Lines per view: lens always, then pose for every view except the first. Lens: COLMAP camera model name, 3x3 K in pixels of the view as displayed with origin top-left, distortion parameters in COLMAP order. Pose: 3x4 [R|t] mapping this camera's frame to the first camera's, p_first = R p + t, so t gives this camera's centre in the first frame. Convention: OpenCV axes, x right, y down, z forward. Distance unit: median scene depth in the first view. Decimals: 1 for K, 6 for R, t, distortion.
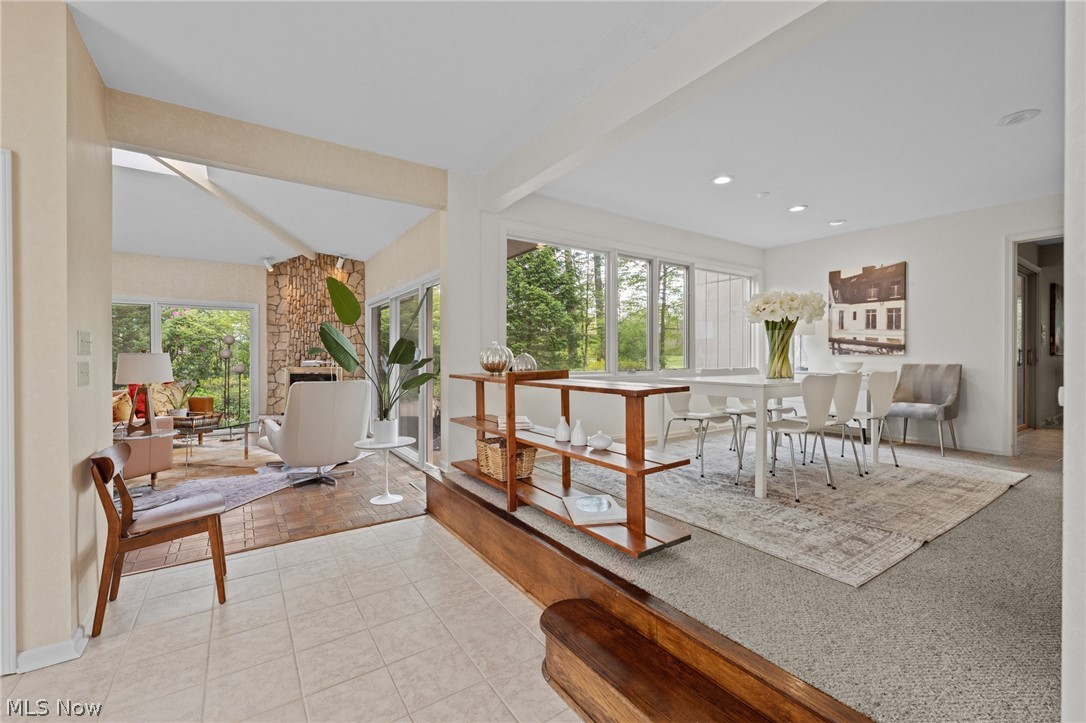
lens RADIAL K [[455.4, 0, 545.6], [0, 455.4, 358.8], [0, 0, 1]] dist [-0.000737, -0.000053]
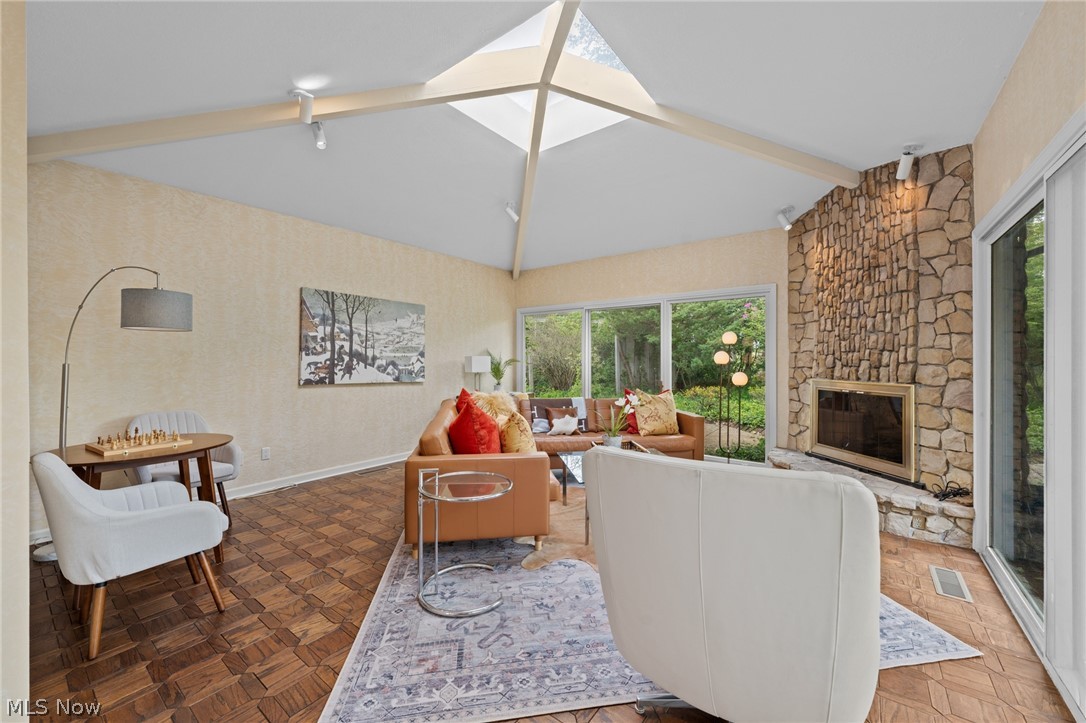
lens RADIAL K [[421.7, 0, 544.9], [0, 421.7, 358.7], [0, 0, 1]] dist [0.000418, -0.000147]
pose [[0.315707, -0.001138, -0.948856, -0.192069], [-0.002864, 0.999994, -0.002153, -0.008784], [0.948852, 0.003397, 0.315701, 0.642755]]
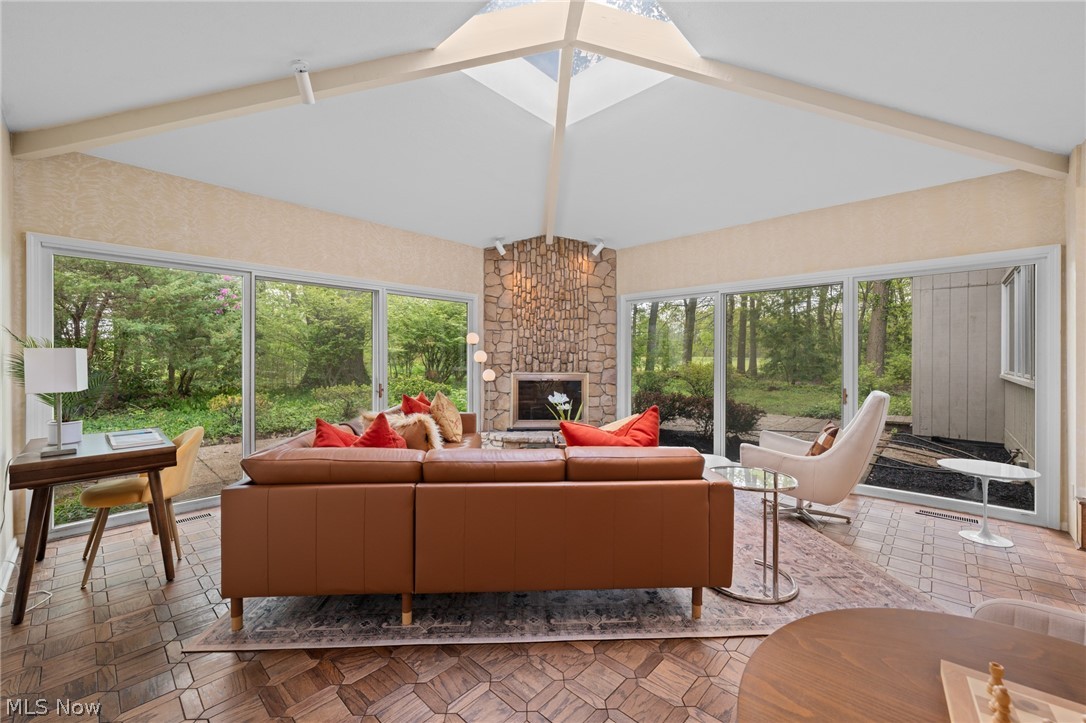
lens RADIAL K [[431.0, 0, 547.3], [0, 431.0, 359.8], [0, 0, 1]] dist [0.000162, -0.000063]
pose [[0.974242, 0.000236, 0.225503, -0.927892], [-0.000206, 1.000000, -0.000157, -0.006629], [-0.225503, 0.000107, 0.974242, 0.308422]]
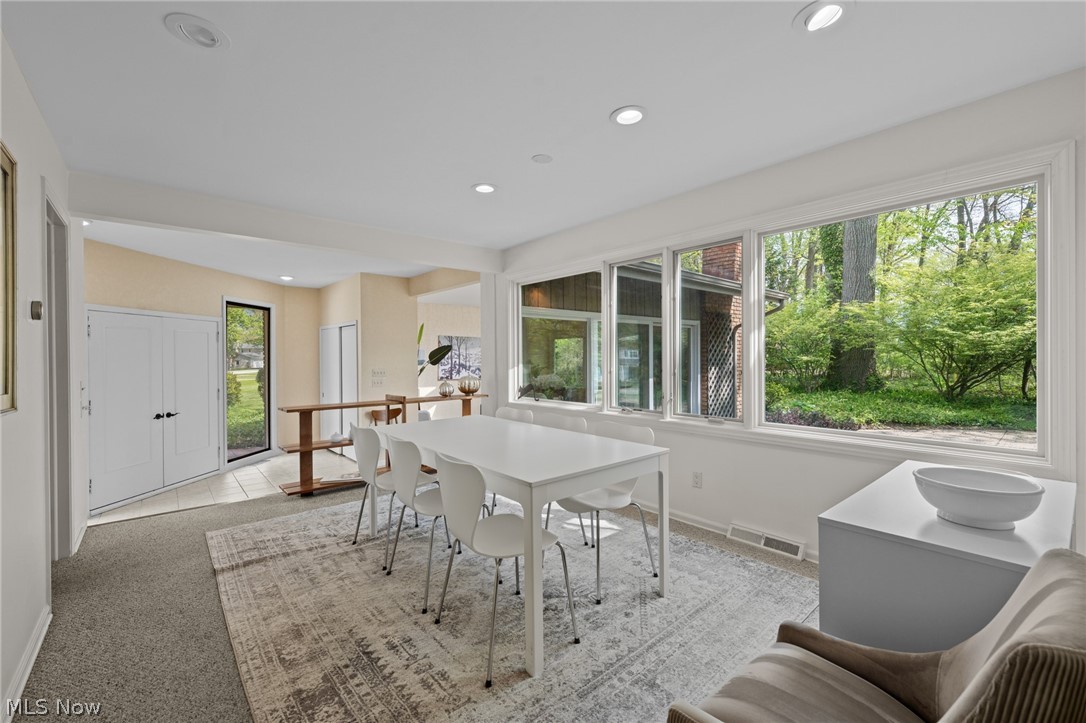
lens RADIAL K [[455.4, 0, 545.6], [0, 455.4, 358.8], [0, 0, 1]] dist [-0.000737, -0.000053]
pose [[0.105906, 0.007105, -0.994351, 0.845322], [0.001521, 0.999972, 0.007307, -0.058701], [0.994375, -0.002287, 0.105892, 0.700034]]
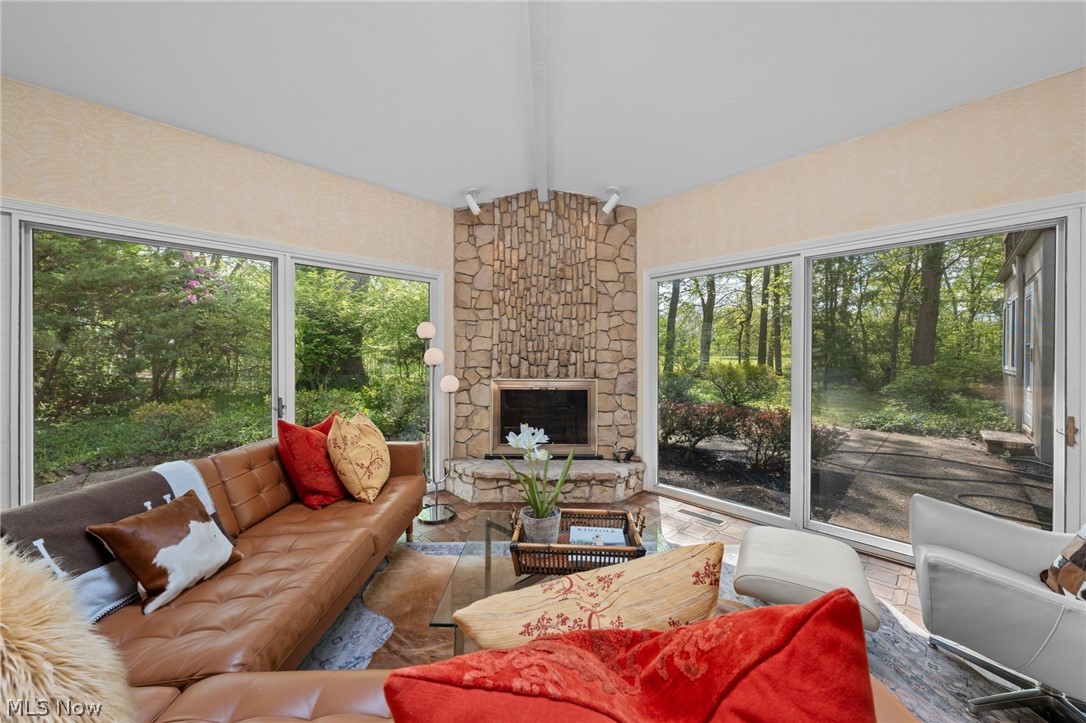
lens RADIAL K [[401.1, 0, 545.4], [0, 401.1, 359.0], [0, 0, 1]] dist [-0.001615, -0.000112]
pose [[0.985352, -0.000385, 0.170534, -0.801716], [0.000300, 1.000000, 0.000523, -0.010477], [-0.170535, -0.000464, 0.985352, 0.634793]]
